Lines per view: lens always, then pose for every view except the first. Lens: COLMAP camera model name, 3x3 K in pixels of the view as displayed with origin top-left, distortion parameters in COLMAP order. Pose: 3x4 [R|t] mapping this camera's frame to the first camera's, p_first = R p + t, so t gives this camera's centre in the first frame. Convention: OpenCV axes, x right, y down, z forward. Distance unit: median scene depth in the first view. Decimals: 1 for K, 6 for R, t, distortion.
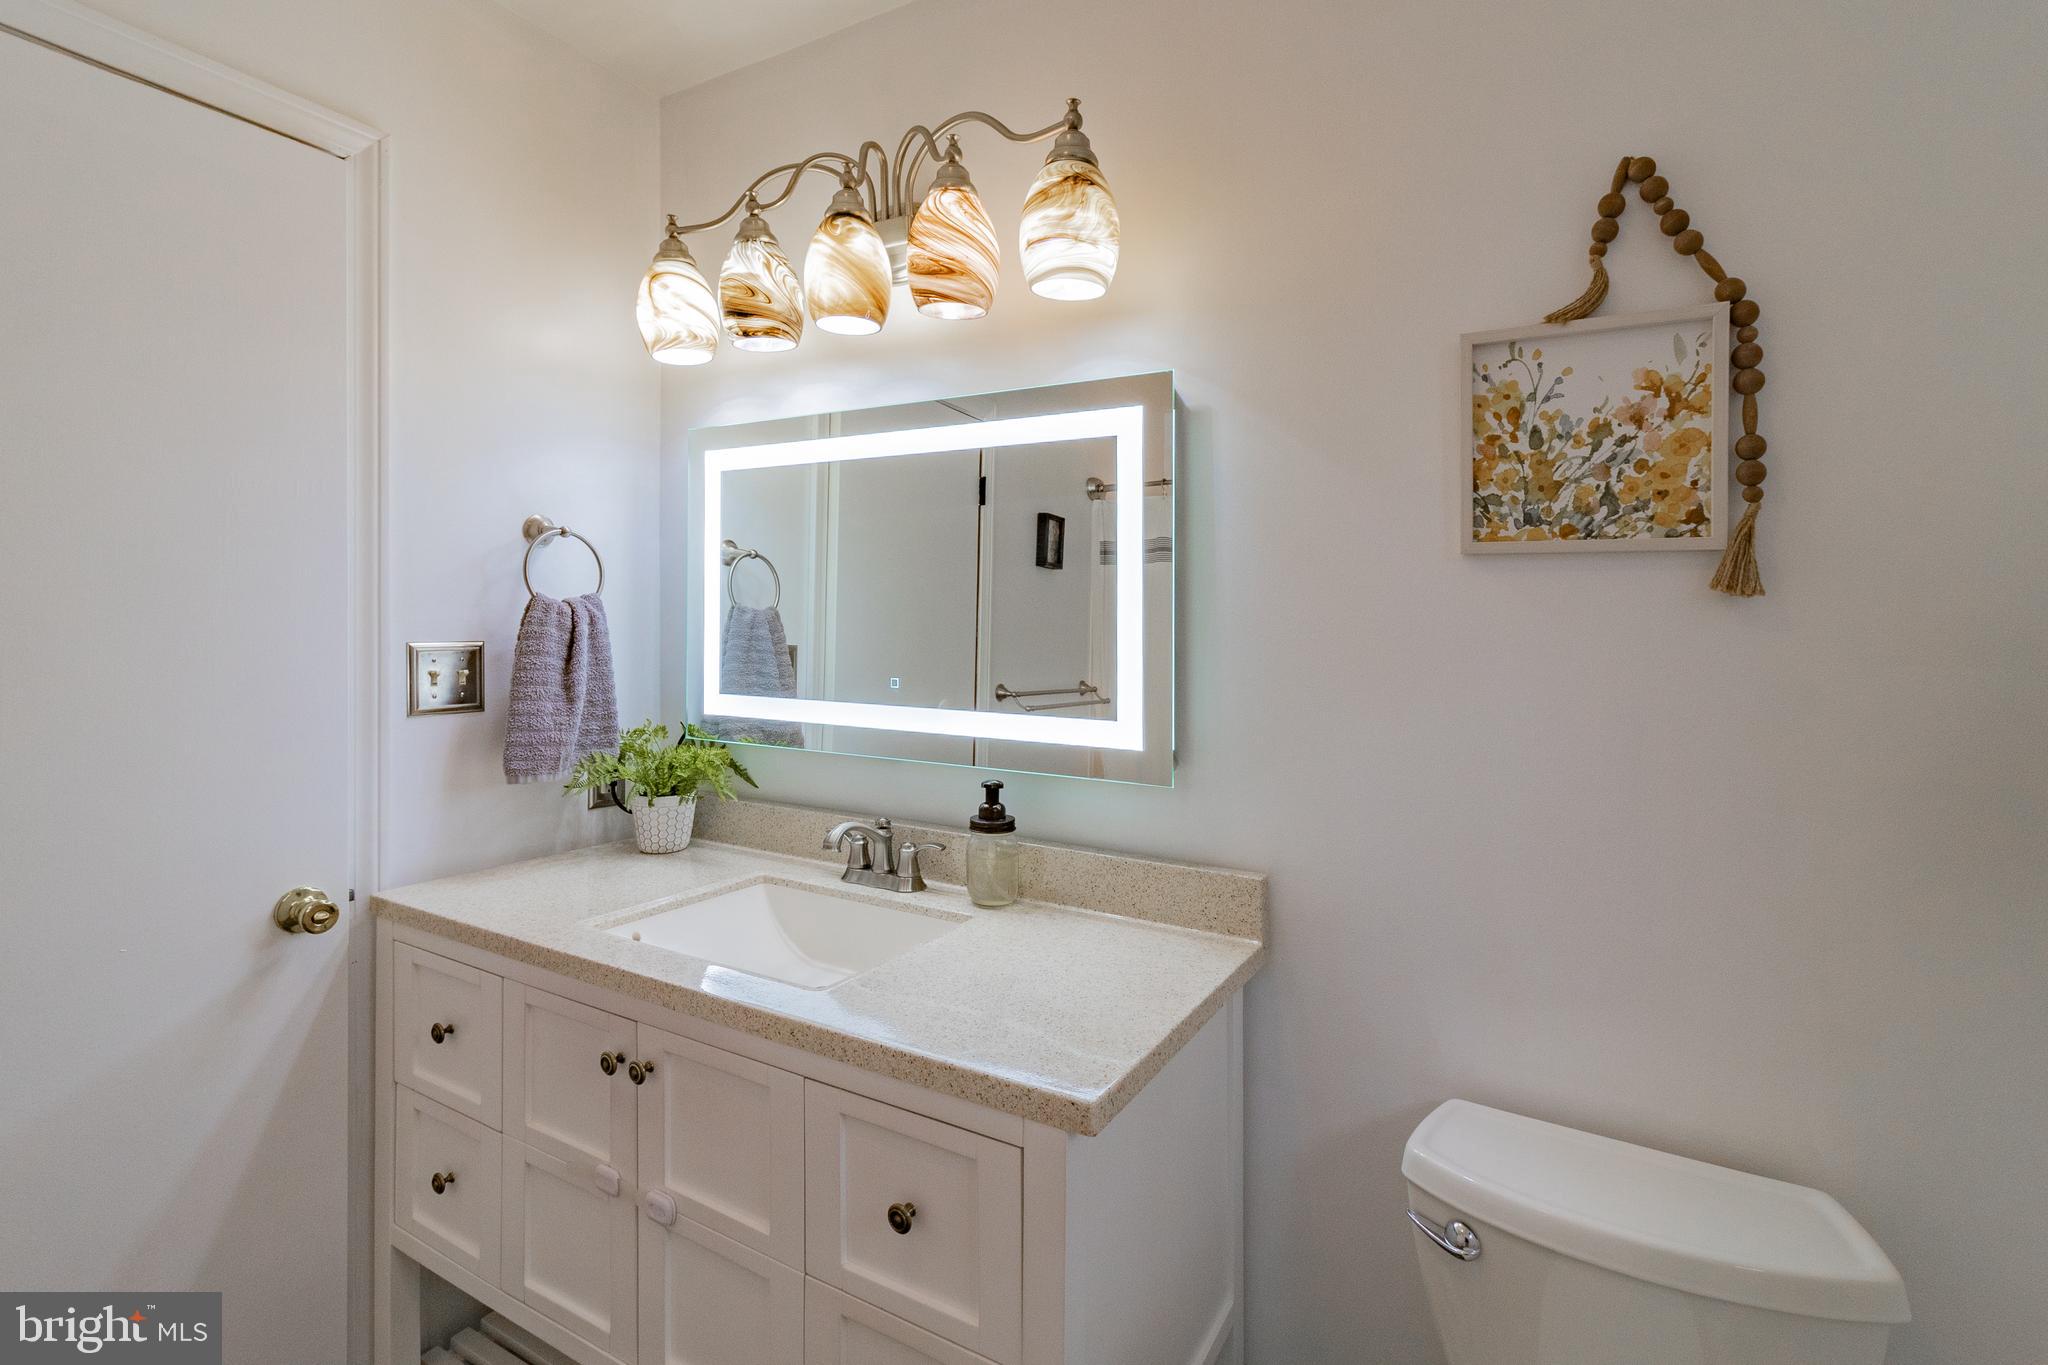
lens RADIAL K [[950.5, 0, 1034.2], [0, 950.5, 711.9], [0, 0, 1]] dist [0.003035, 0.002342]
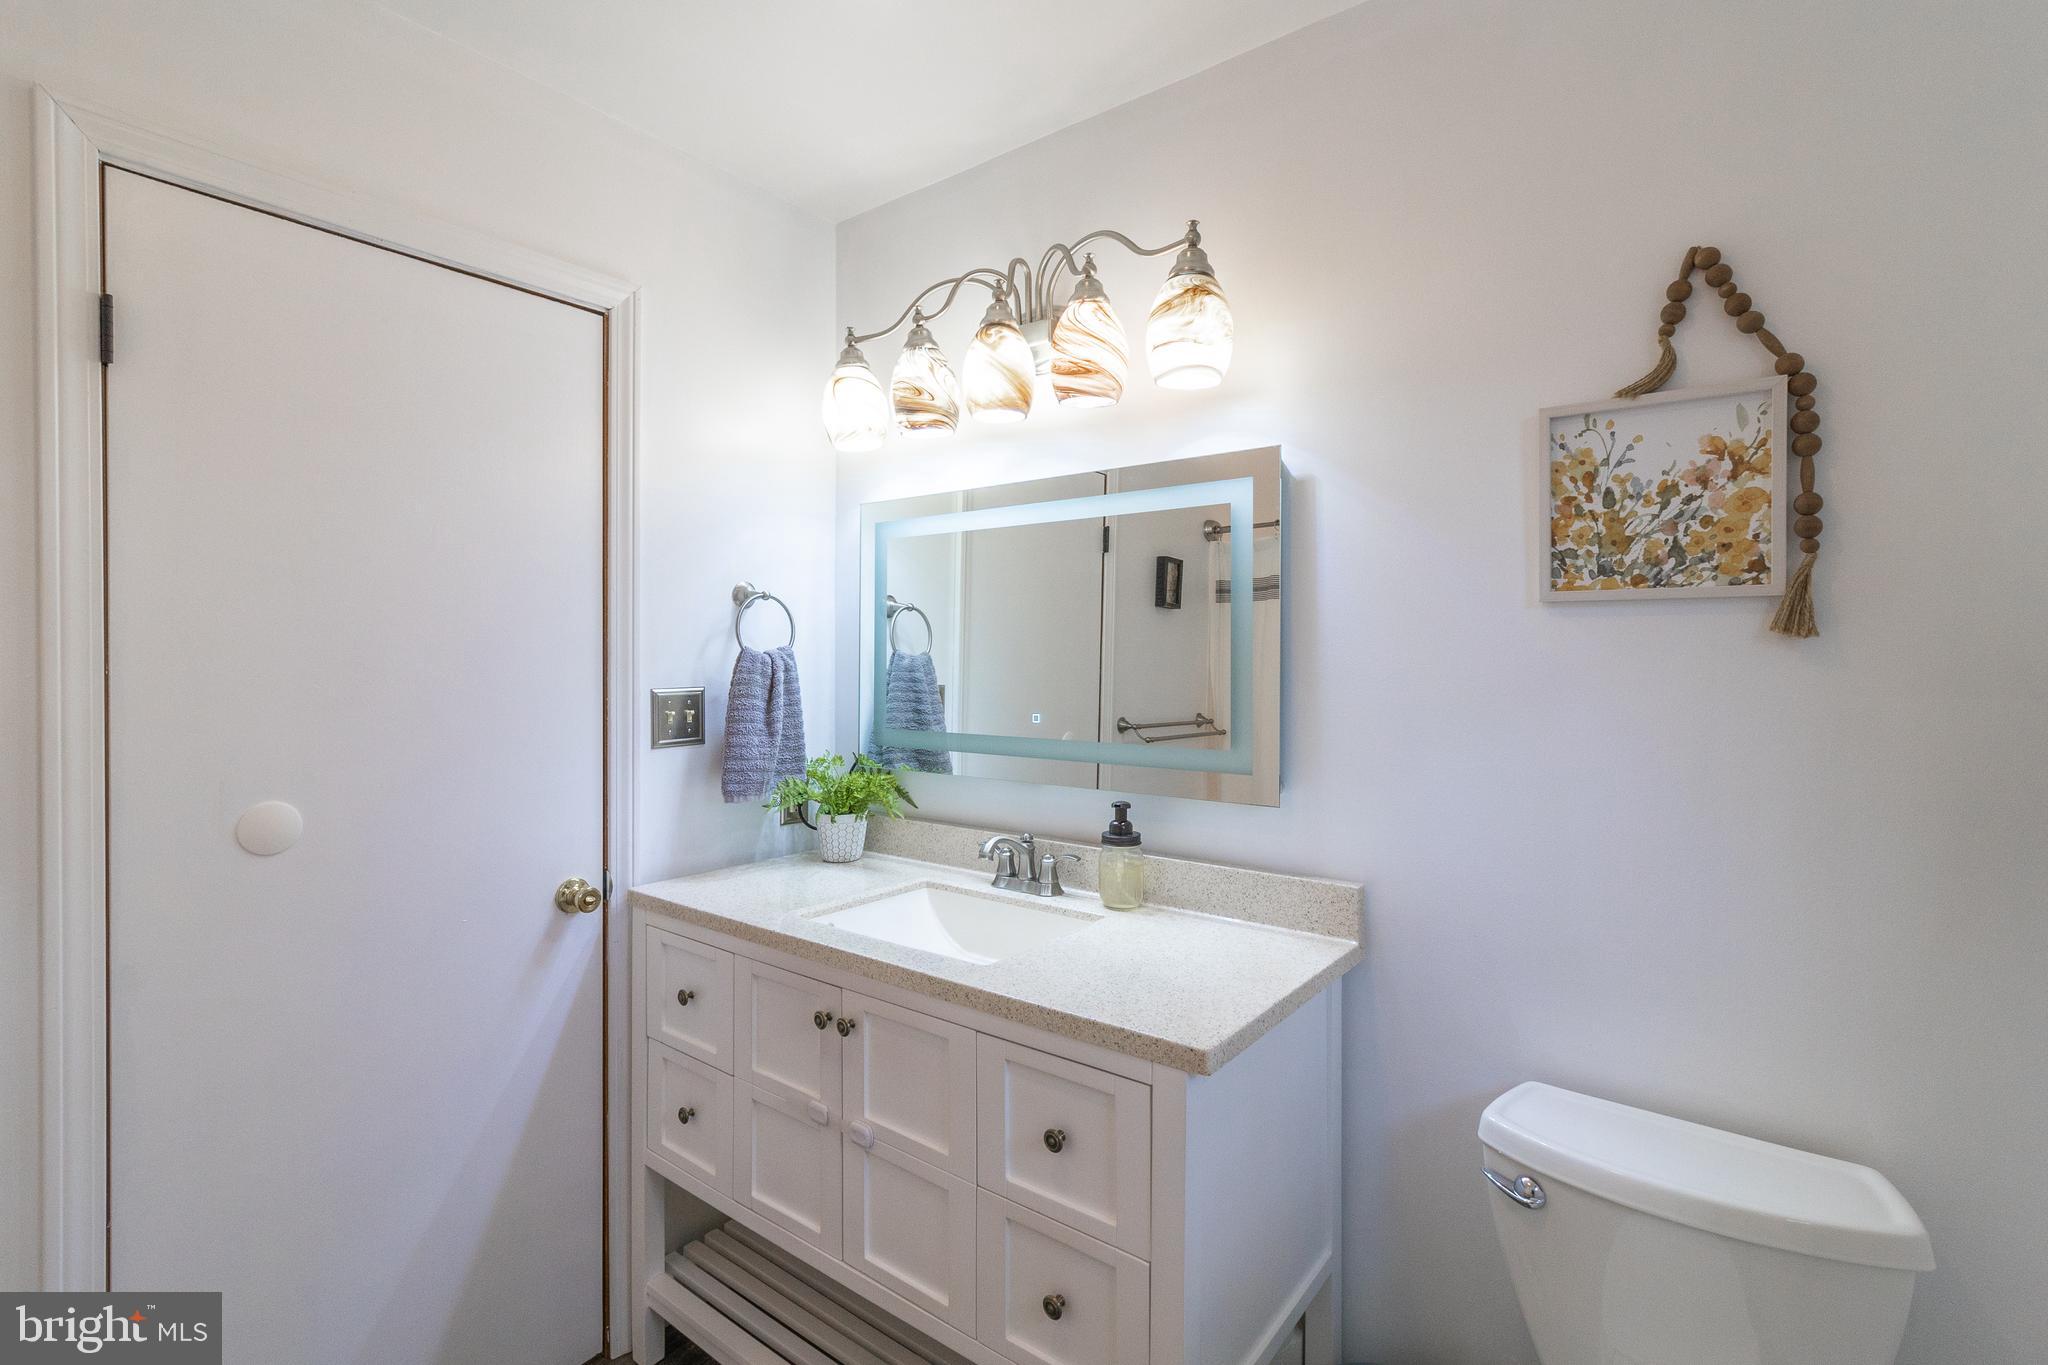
lens RADIAL K [[950.5, 0, 1008.6], [0, 950.5, 770.7], [0, 0, 1]] dist [0.003035, 0.002342]
pose [[0.989265, 0.000215, -0.146136, -0.012182], [0.004034, 0.999578, 0.028777, 0.000265], [0.146080, -0.029058, 0.988846, -0.214106]]
